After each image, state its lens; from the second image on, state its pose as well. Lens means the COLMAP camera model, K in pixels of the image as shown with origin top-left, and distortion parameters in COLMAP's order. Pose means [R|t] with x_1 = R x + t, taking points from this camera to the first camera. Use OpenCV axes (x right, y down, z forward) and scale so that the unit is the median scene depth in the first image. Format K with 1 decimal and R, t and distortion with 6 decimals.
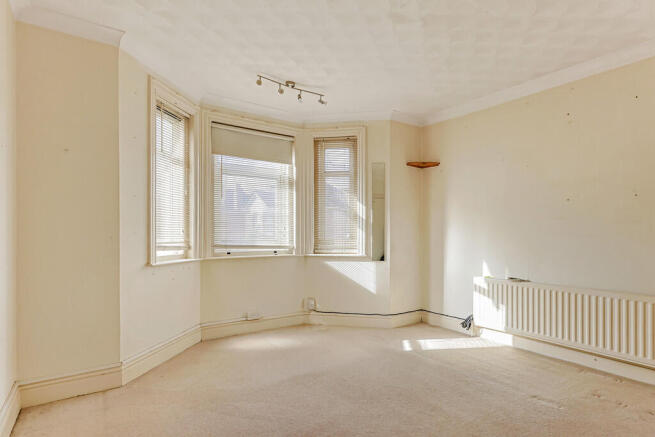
lens RADIAL K [[344.0, 0, 327.9], [0, 344.0, 232.4], [0, 0, 1]] dist [-0.001414, -0.000095]
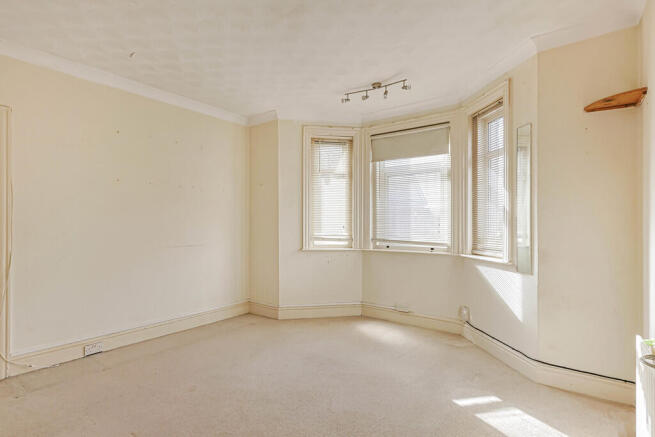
lens RADIAL K [[326.1, 0, 327.9], [0, 326.1, 223.7], [0, 0, 1]] dist [0.001036, 0.000099]
pose [[0.333385, -0.003894, -0.942783, 0.668854], [0.001628, 0.999992, -0.003554, -0.011251], [0.942789, -0.000350, 0.333388, 0.469924]]
